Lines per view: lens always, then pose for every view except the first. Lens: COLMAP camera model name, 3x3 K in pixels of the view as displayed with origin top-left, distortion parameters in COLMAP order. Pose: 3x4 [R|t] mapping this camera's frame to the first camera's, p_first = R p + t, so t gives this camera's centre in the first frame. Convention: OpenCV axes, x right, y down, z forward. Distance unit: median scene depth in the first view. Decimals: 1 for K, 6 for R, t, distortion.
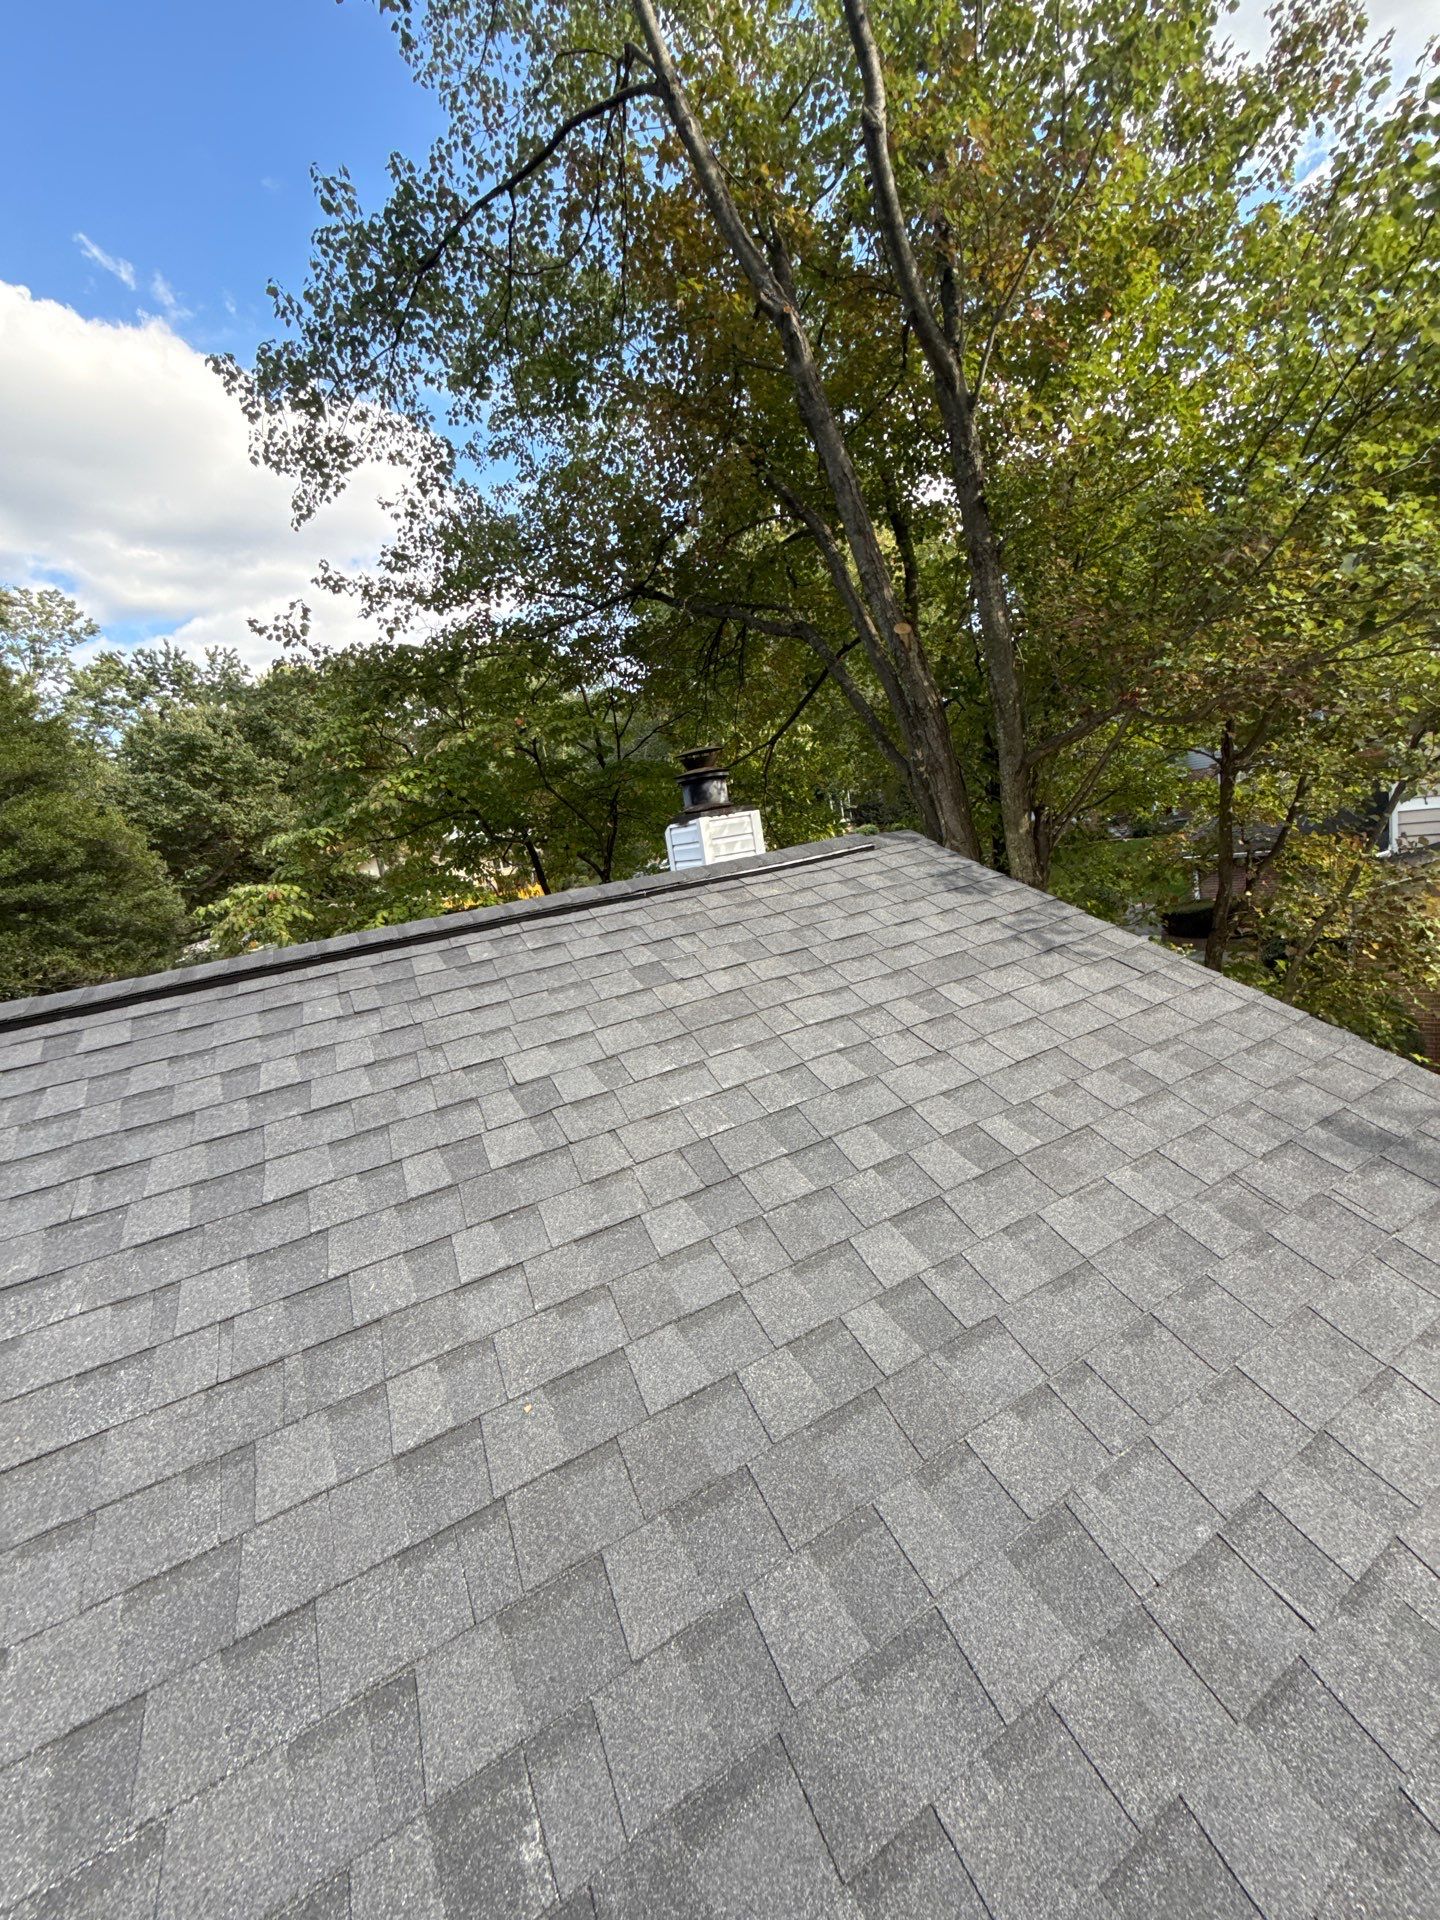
lens RADIAL K [[762.2, 0, 719.2], [0, 762.2, 957.6], [0, 0, 1]] dist [0.000166, -0.000703]
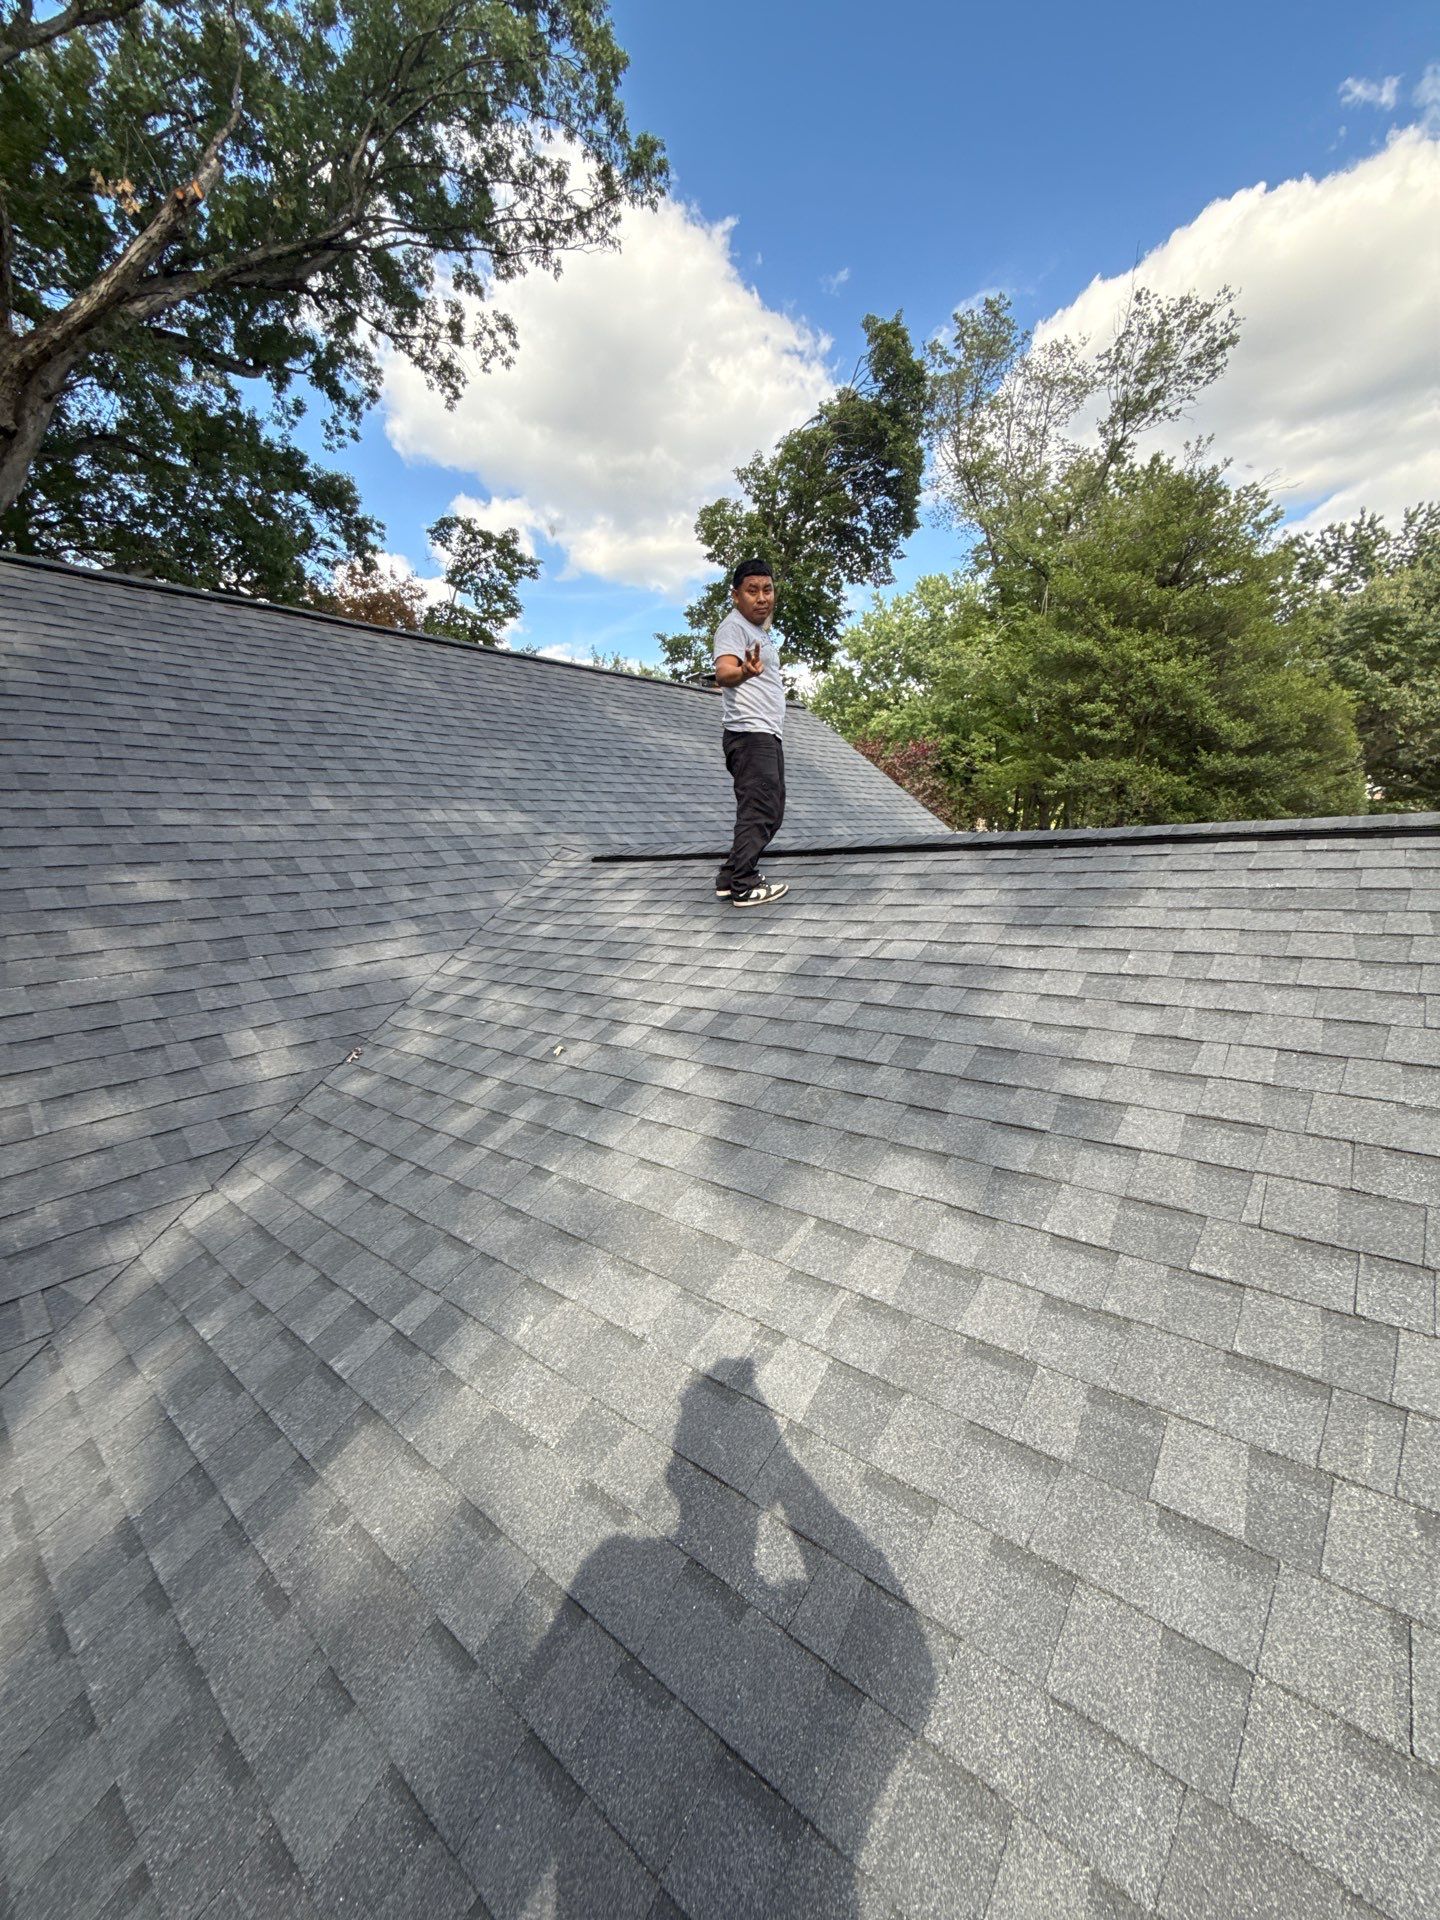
lens RADIAL K [[762.2, 0, 719.2], [0, 762.2, 957.6], [0, 0, 1]] dist [0.000166, -0.000703]
pose [[0.372067, 0.275106, -0.886500, -0.213834], [-0.166206, 0.959379, 0.227965, 0.083309], [0.913204, 0.062524, 0.402678, -0.162649]]
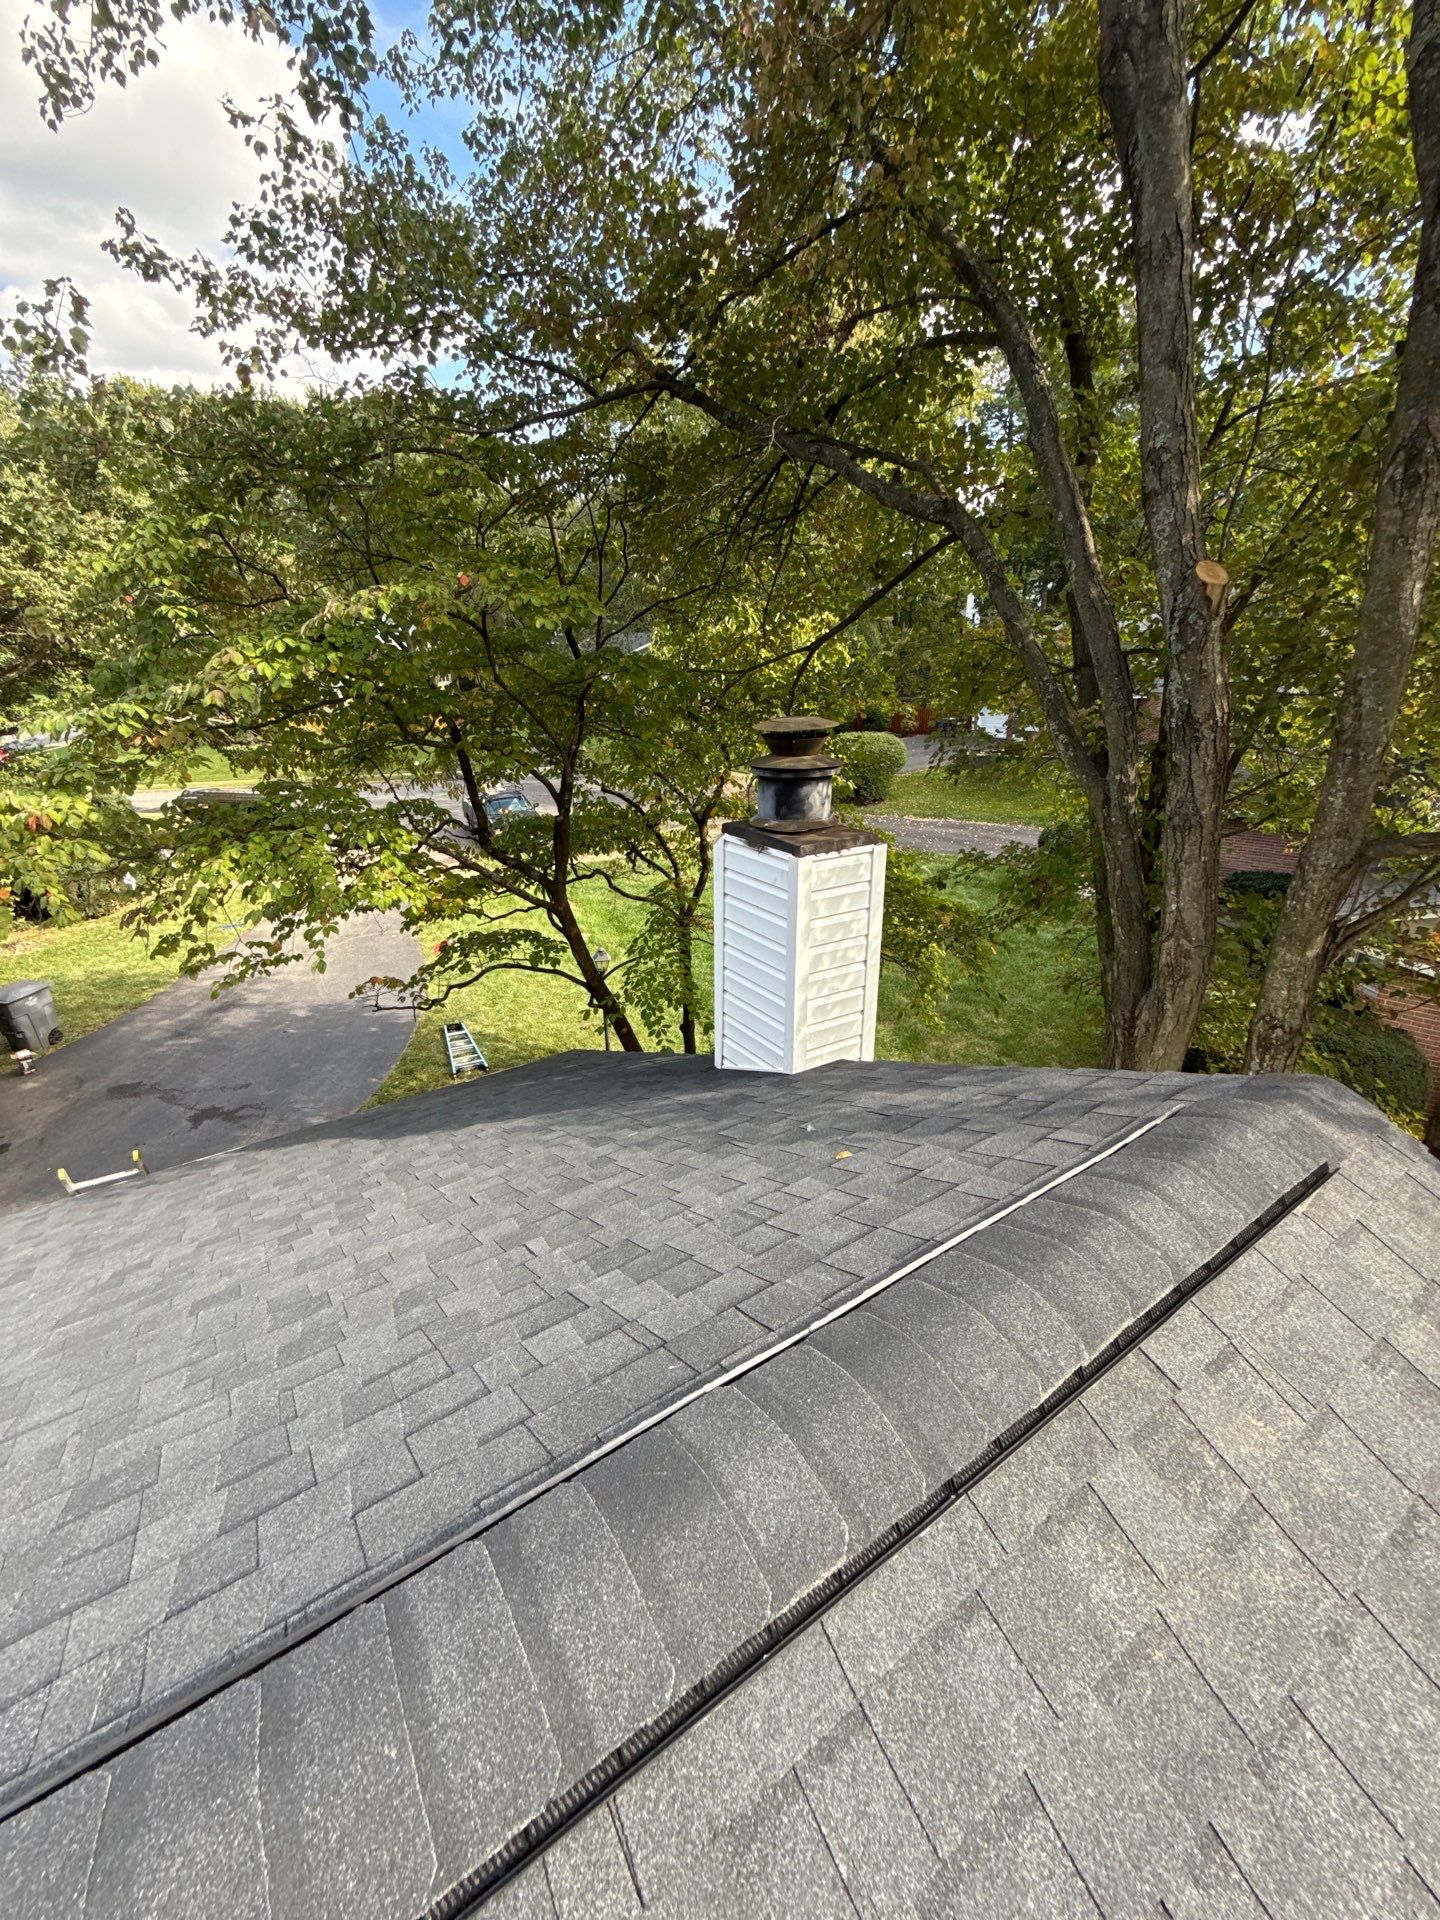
lens RADIAL K [[758.2, 0, 720.0], [0, 758.2, 960.0], [0, 0, 1]] dist [-0.000974, -0.000059]
pose [[0.985324, 0.098368, 0.139497, -0.107311], [-0.123857, 0.974373, 0.187766, -0.141843], [-0.117453, -0.202288, 0.972257, 0.294816]]
